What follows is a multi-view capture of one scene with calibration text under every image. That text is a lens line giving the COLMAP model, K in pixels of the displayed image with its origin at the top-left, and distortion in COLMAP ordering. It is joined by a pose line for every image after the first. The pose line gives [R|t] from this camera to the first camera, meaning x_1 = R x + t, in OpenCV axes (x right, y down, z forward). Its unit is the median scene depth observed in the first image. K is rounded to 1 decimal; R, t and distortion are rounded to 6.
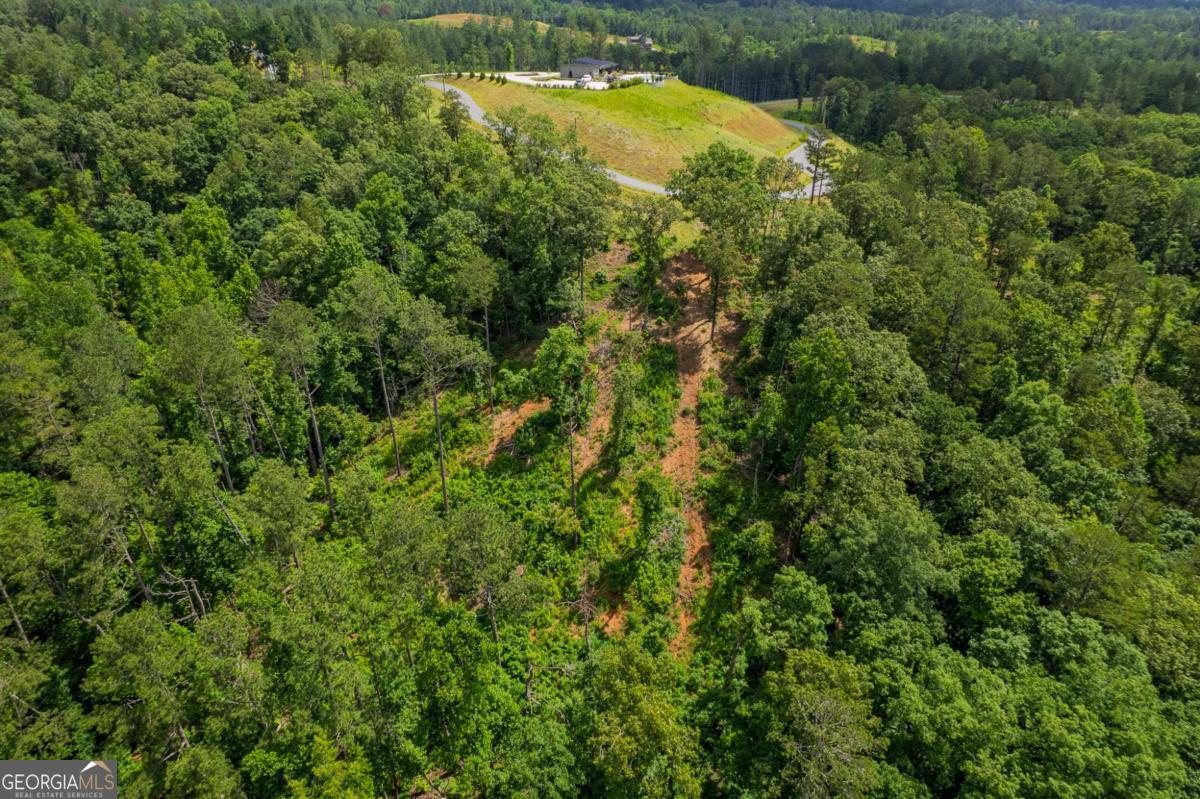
lens RADIAL K [[747.9, 0, 596.9], [0, 747.9, 392.0], [0, 0, 1]] dist [0.002430, 0.000588]
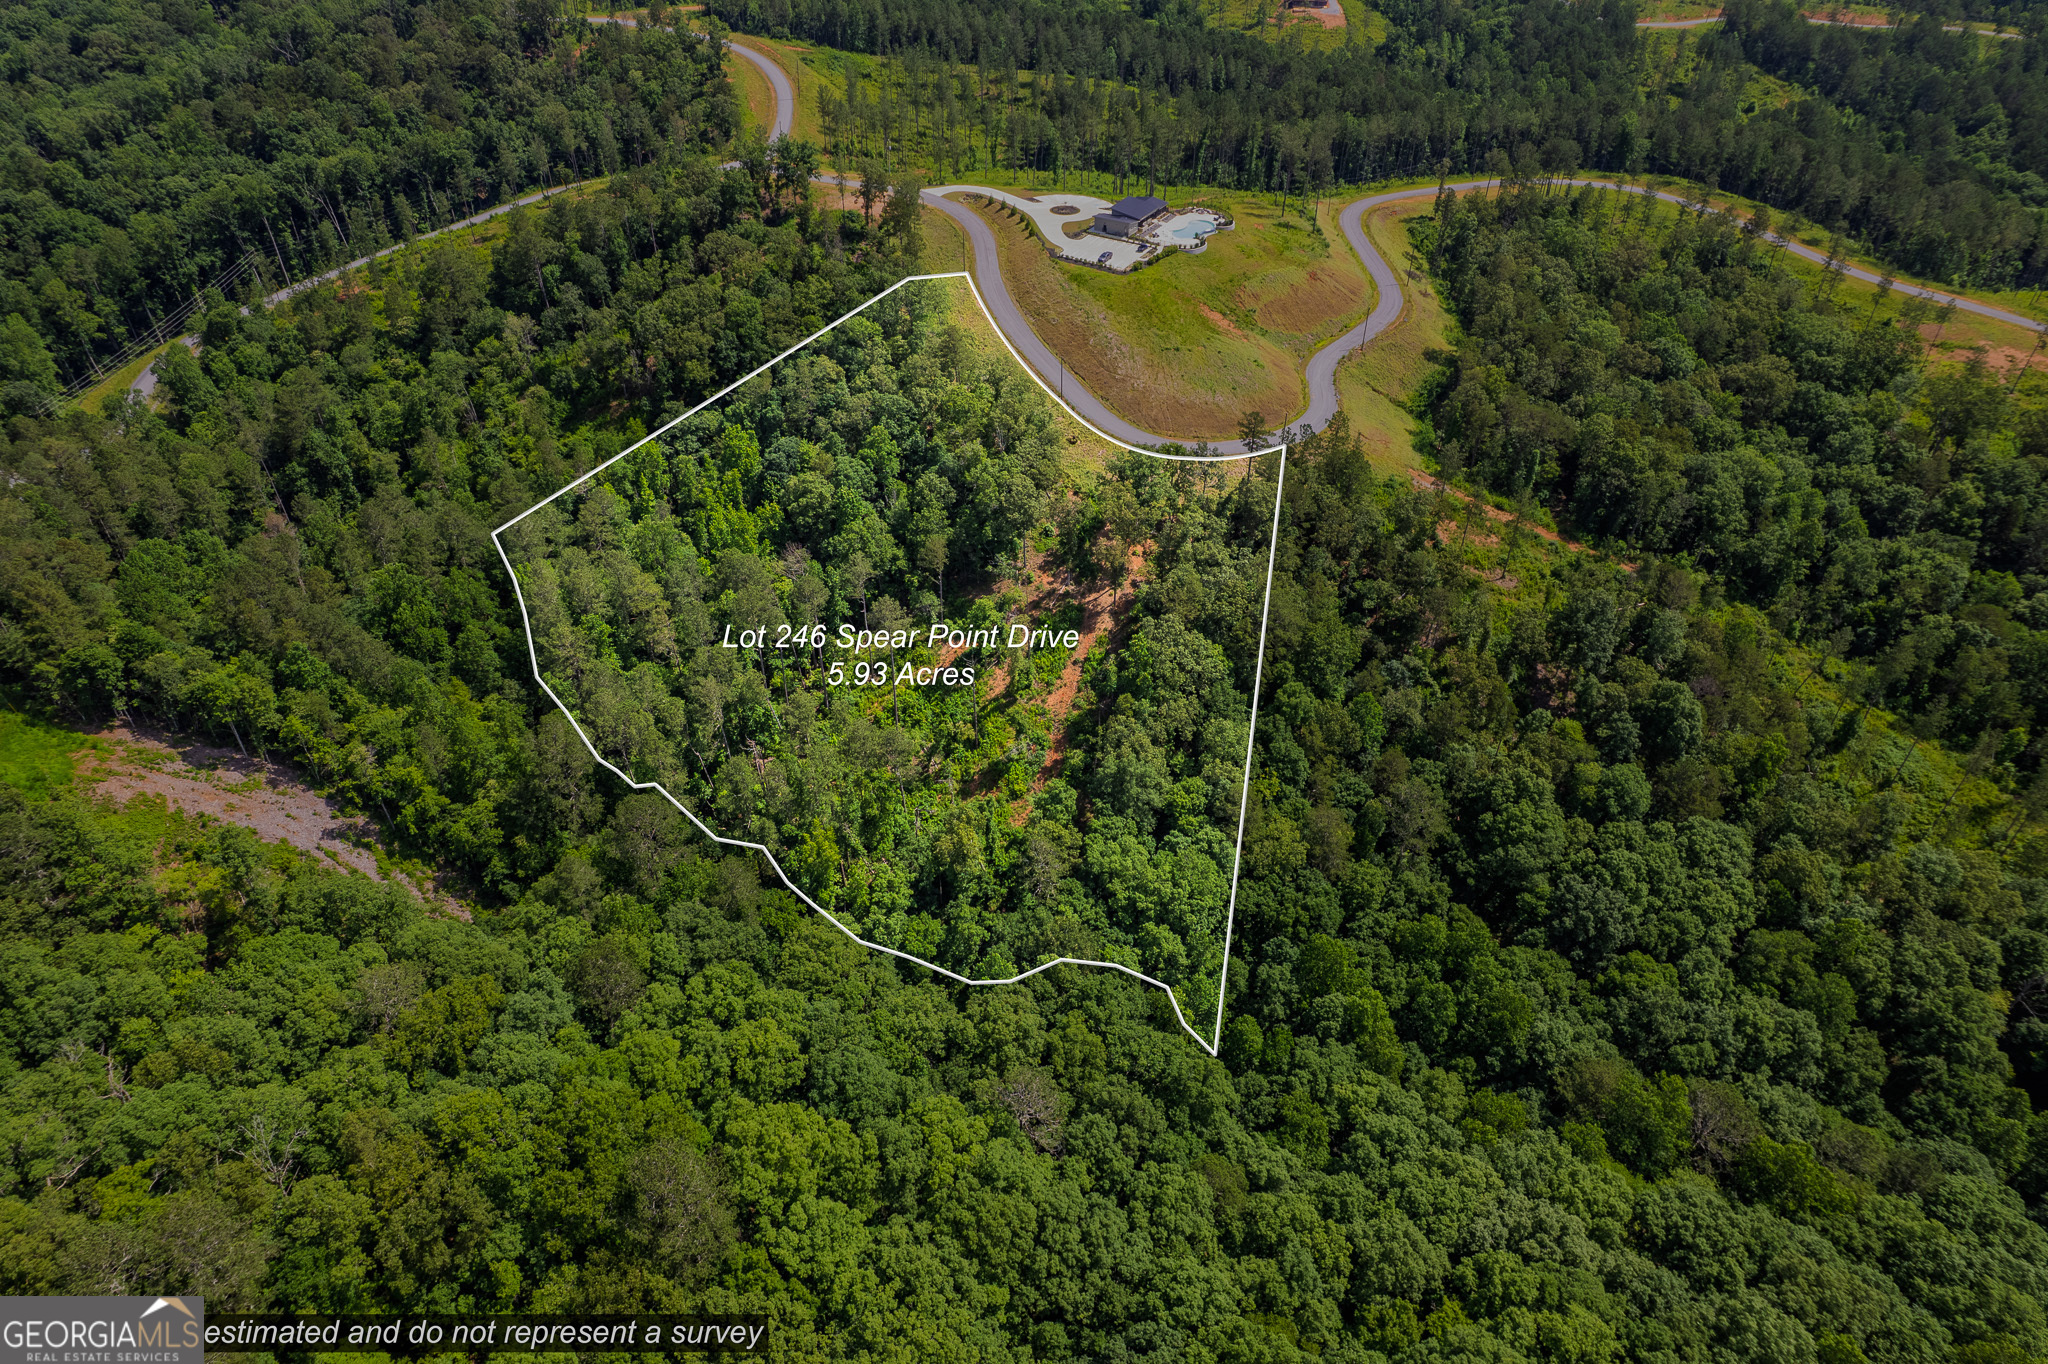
lens RADIAL K [[1276.5, 0, 1026.2], [0, 1276.5, 686.9], [0, 0, 1]] dist [0.002430, 0.000588]
pose [[0.977346, 0.127320, -0.169067, 0.434885], [-0.092396, 0.975350, 0.200390, -0.391511], [0.190413, -0.180229, 0.965018, -1.290966]]
